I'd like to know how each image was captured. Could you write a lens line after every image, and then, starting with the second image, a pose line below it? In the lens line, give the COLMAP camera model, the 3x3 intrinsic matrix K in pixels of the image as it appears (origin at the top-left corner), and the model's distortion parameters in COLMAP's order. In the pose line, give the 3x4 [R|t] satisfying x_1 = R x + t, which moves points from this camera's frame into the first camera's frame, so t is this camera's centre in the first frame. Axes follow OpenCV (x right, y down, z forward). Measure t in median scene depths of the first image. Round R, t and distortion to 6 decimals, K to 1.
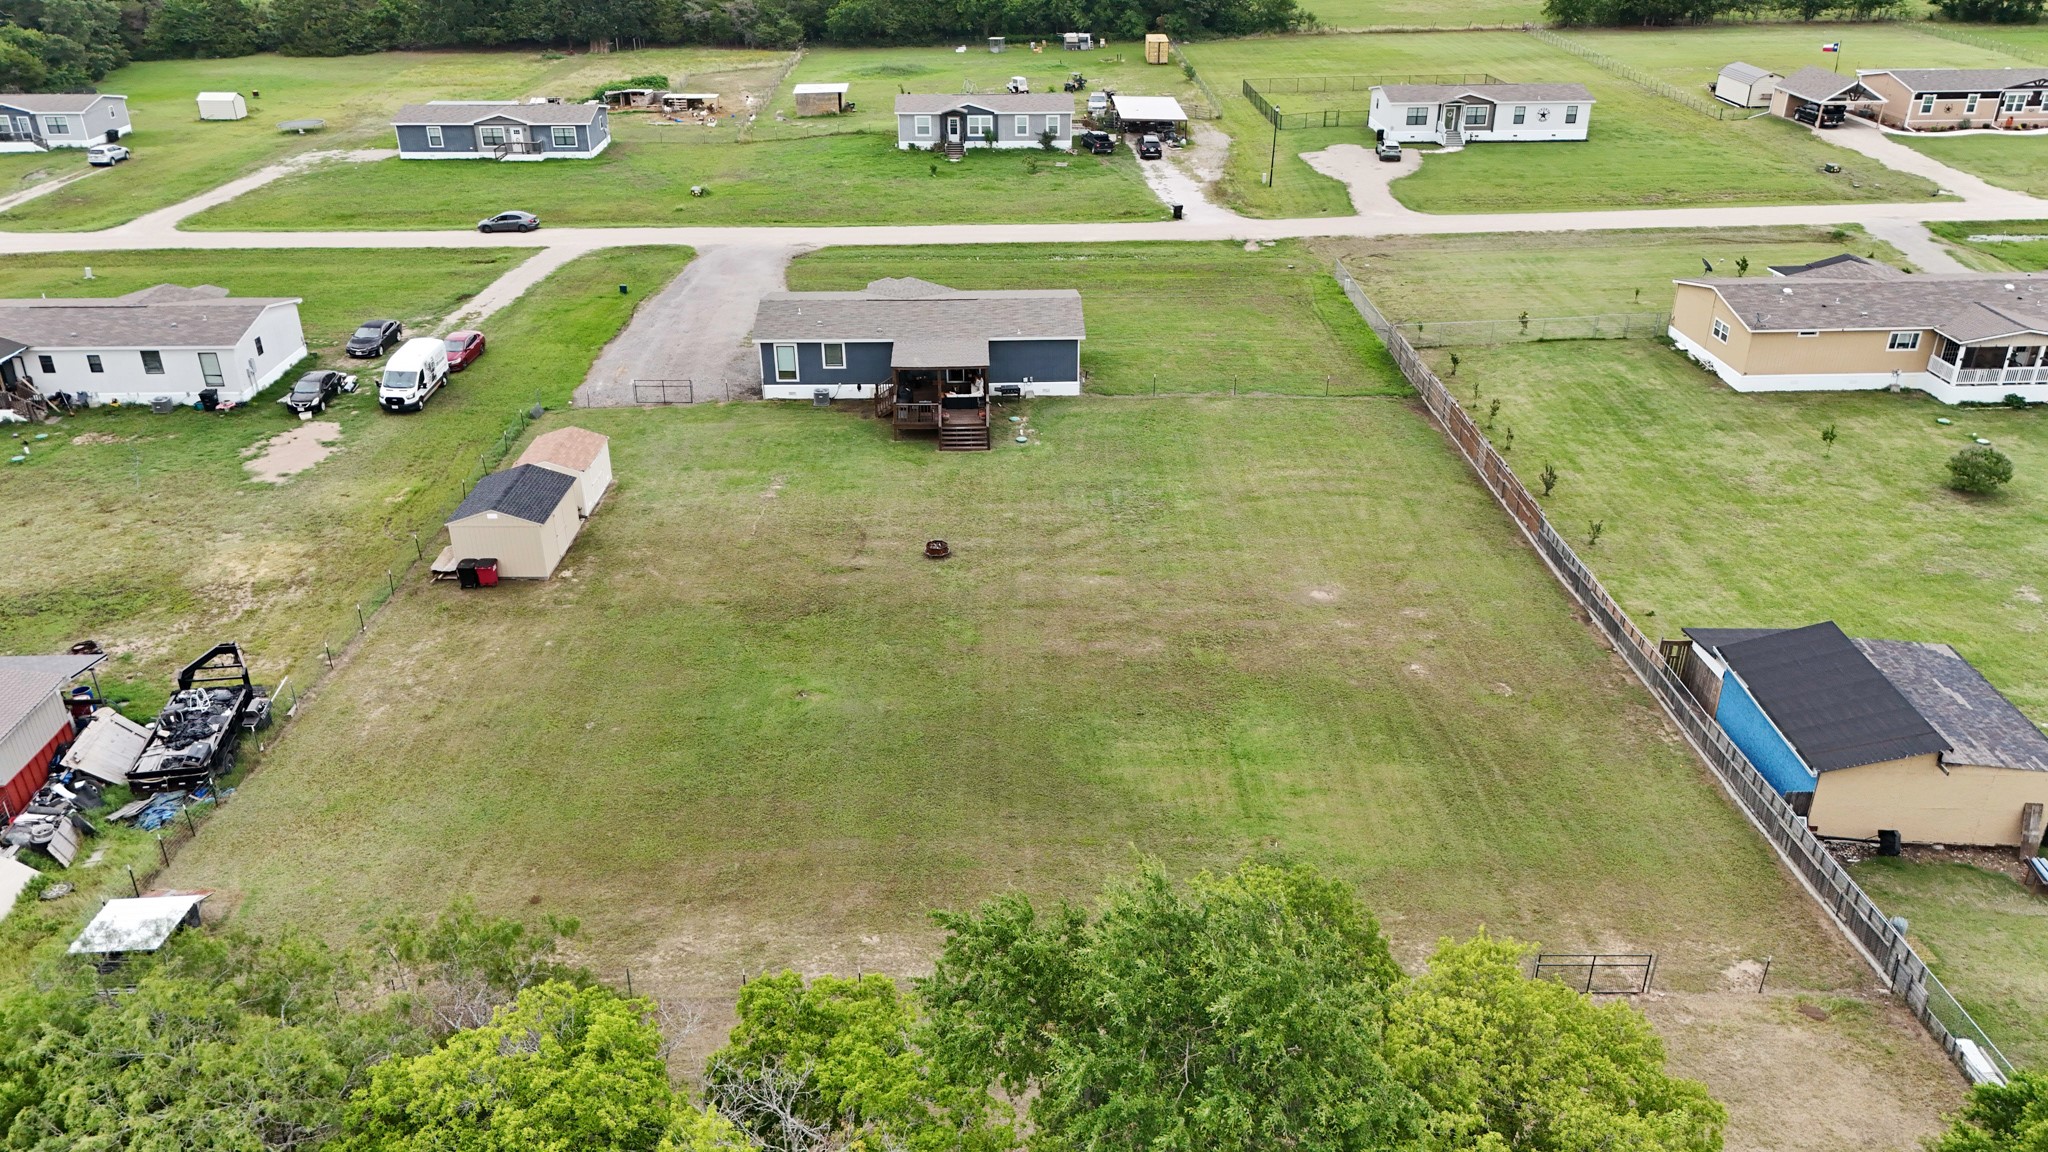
lens RADIAL K [[1528.3, 0, 1025.3], [0, 1528.3, 575.8], [0, 0, 1]] dist [0.073529, -0.070496]
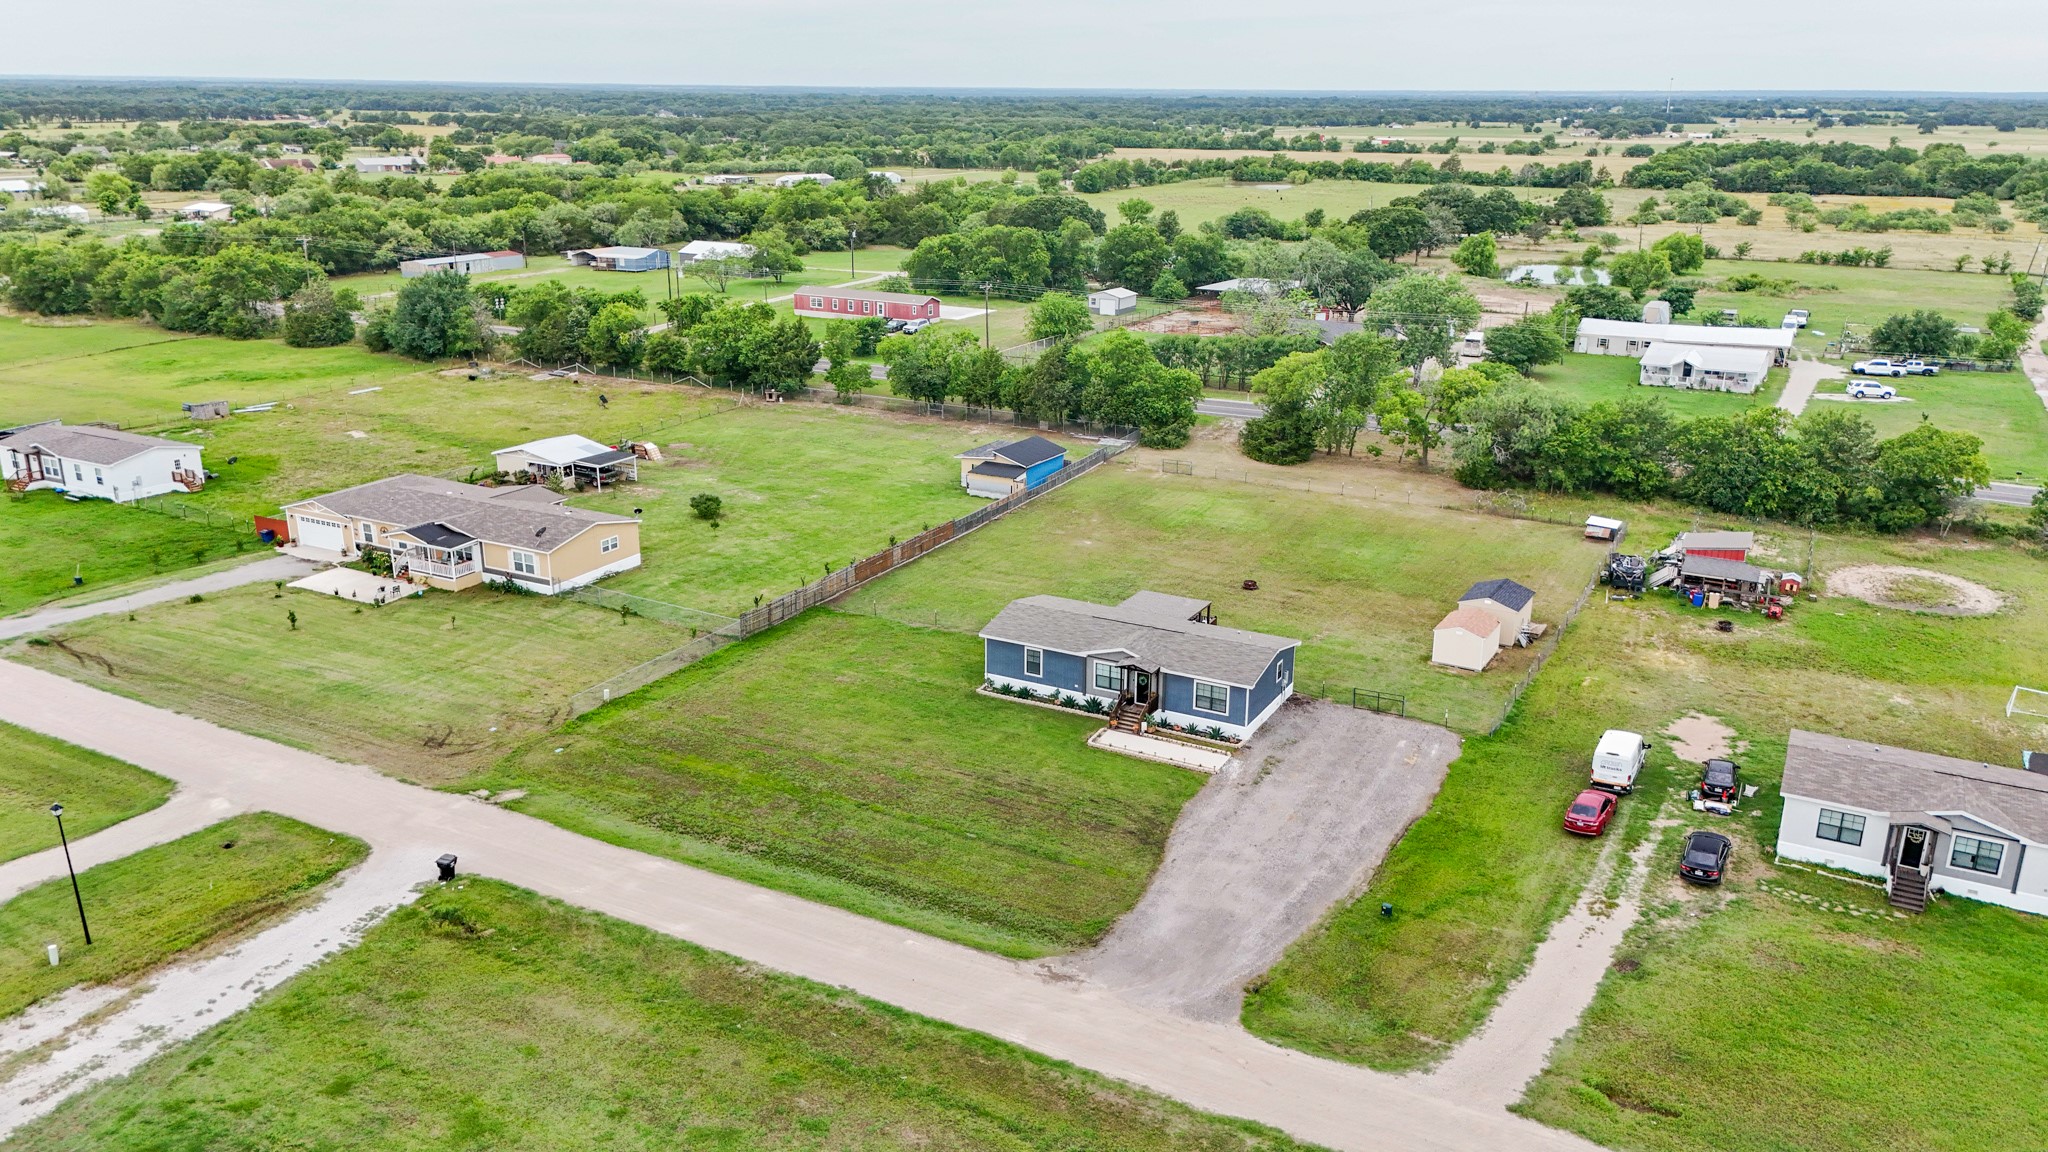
lens RADIAL K [[1528.3, 0, 1027.3], [0, 1528.3, 576.1], [0, 0, 1]] dist [0.073529, -0.070496]
pose [[-0.867938, -0.155432, 0.471726, -0.503531], [0.216782, 0.735975, 0.641363, -0.915663], [-0.446867, 0.658925, -0.605086, 1.655840]]
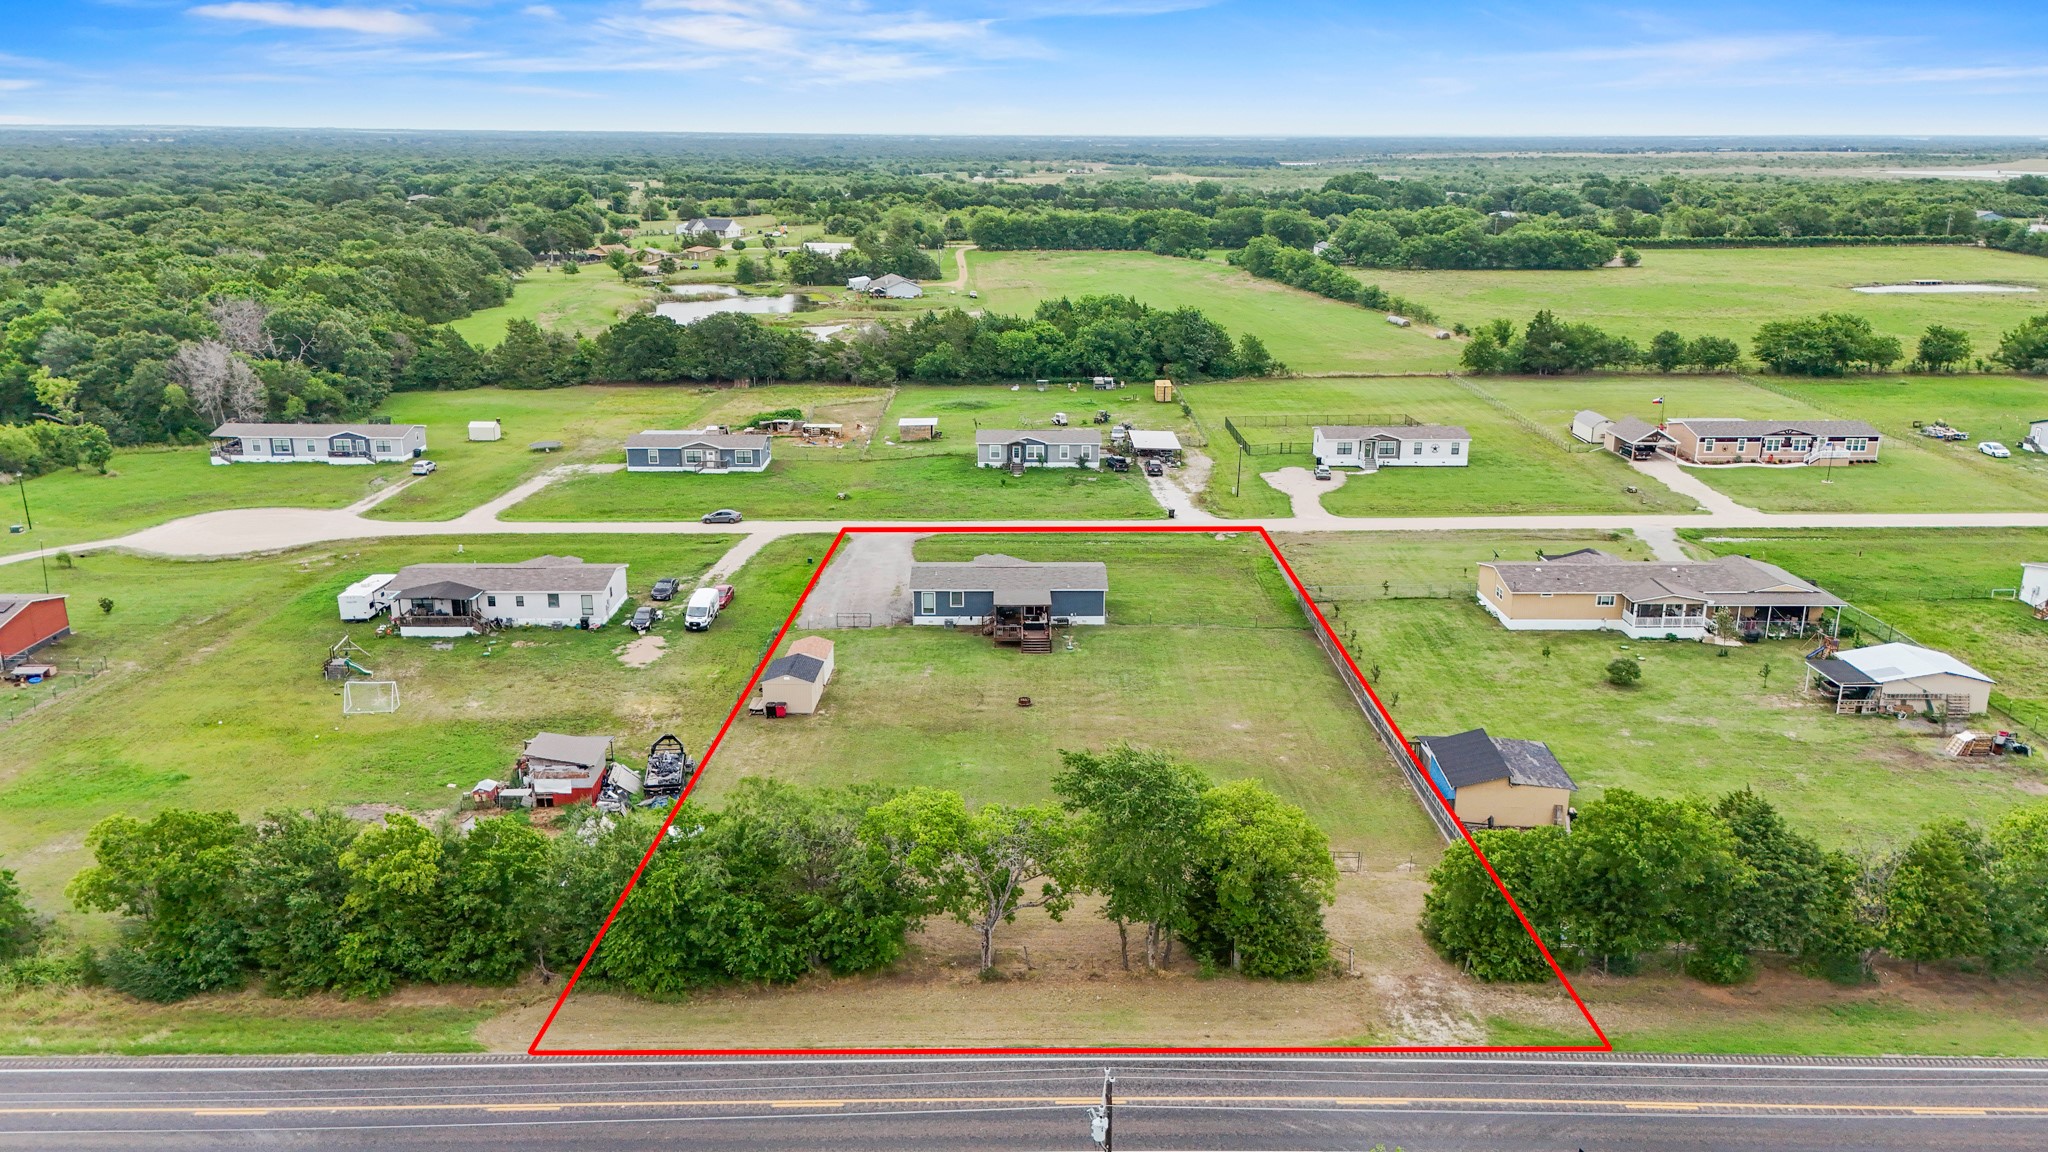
lens RADIAL K [[1528.3, 0, 1029.4], [0, 1528.3, 569.6], [0, 0, 1]] dist [0.073529, -0.070496]
pose [[0.999842, 0.011130, -0.013888, -0.022630], [-0.013500, 0.982788, -0.184243, 0.122489], [0.011599, 0.184401, 0.982783, -0.601640]]
